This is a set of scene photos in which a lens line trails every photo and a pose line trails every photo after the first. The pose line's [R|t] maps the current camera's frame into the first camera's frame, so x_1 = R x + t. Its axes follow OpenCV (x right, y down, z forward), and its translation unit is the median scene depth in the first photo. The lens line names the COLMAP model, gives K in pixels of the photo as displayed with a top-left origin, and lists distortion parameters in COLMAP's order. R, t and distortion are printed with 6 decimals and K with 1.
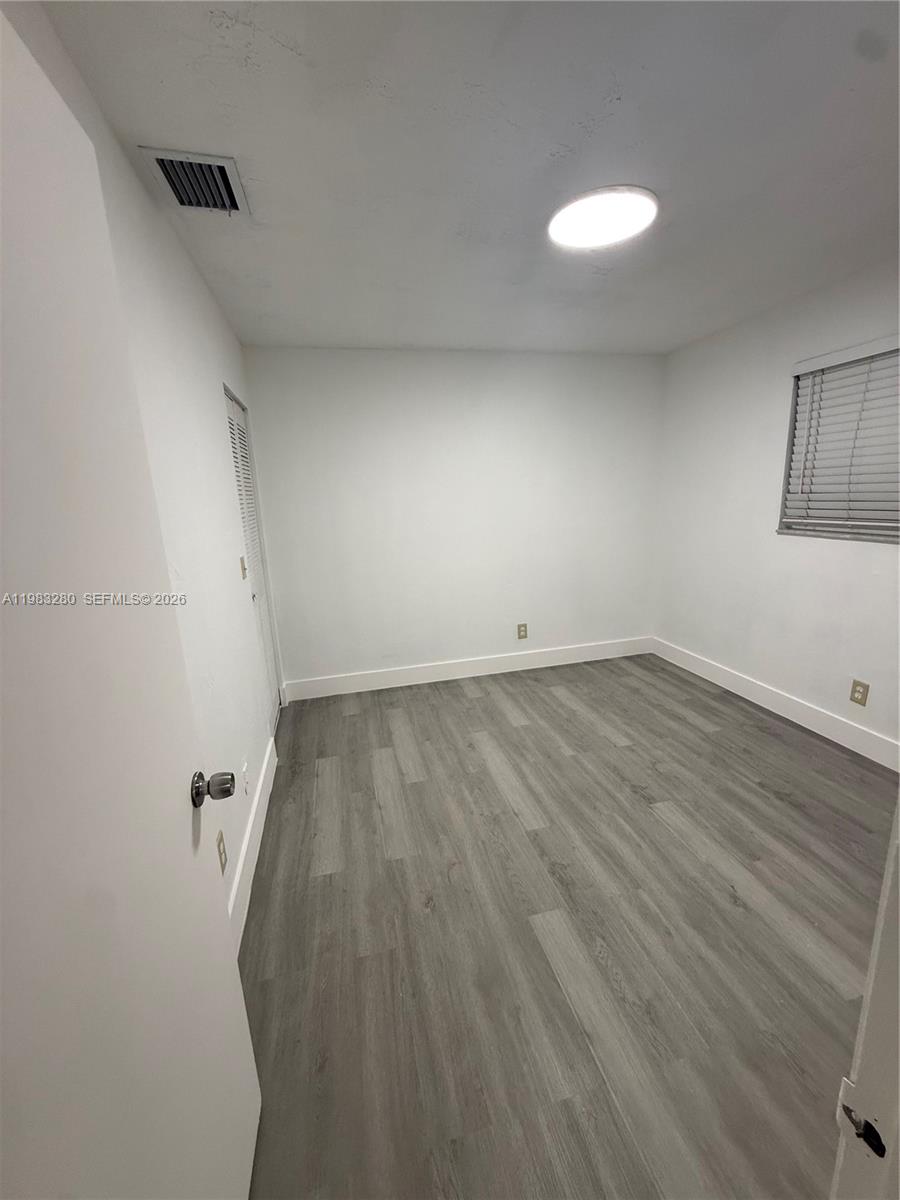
lens RADIAL K [[479.8, 0, 450.0], [0, 479.8, 600.0], [0, 0, 1]] dist [0.001435, -0.000036]
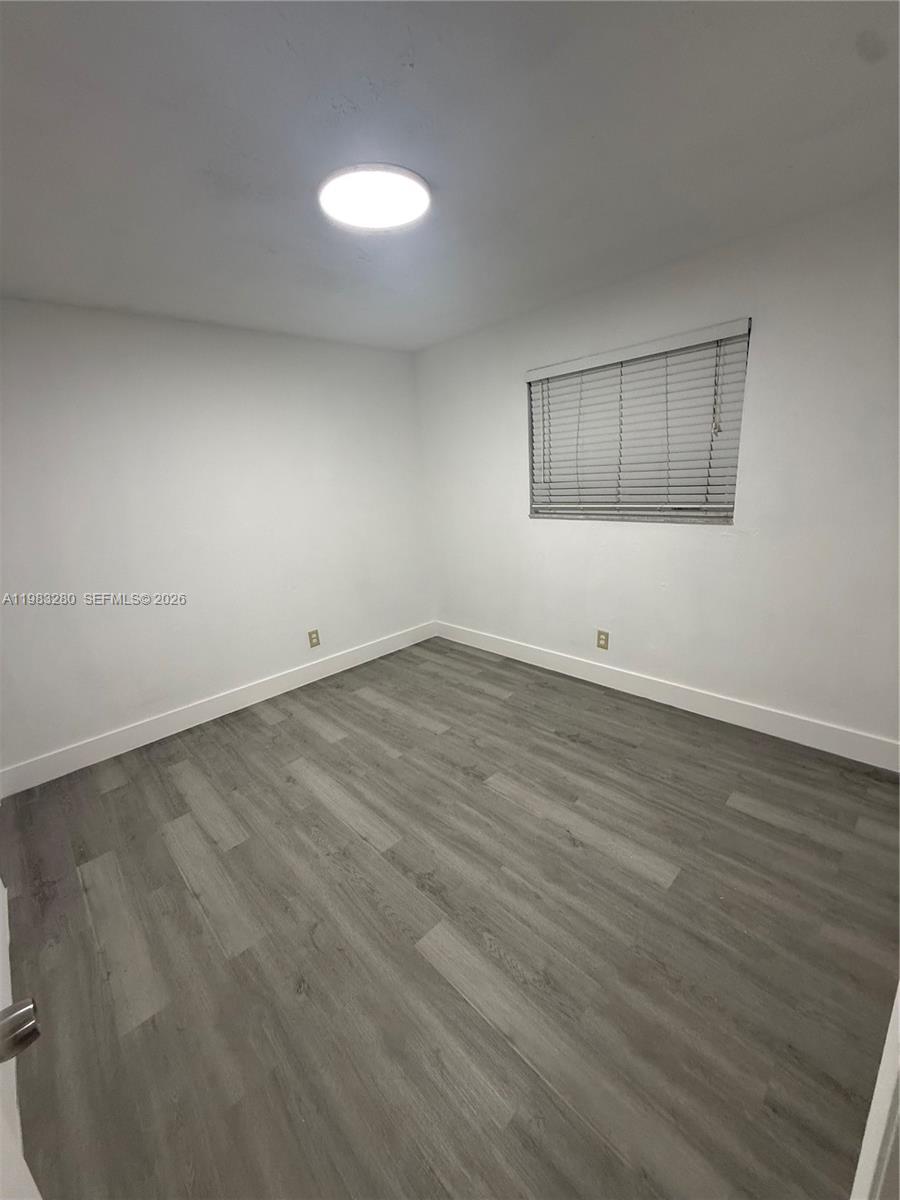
lens RADIAL K [[478.7, 0, 450.0], [0, 478.7, 600.0], [0, 0, 1]] dist [0.000722, -0.000252]
pose [[0.865293, -0.144963, 0.479847, -0.085143], [0.137607, 0.989189, 0.050693, -0.029984], [-0.482008, 0.022166, 0.875886, 0.089186]]
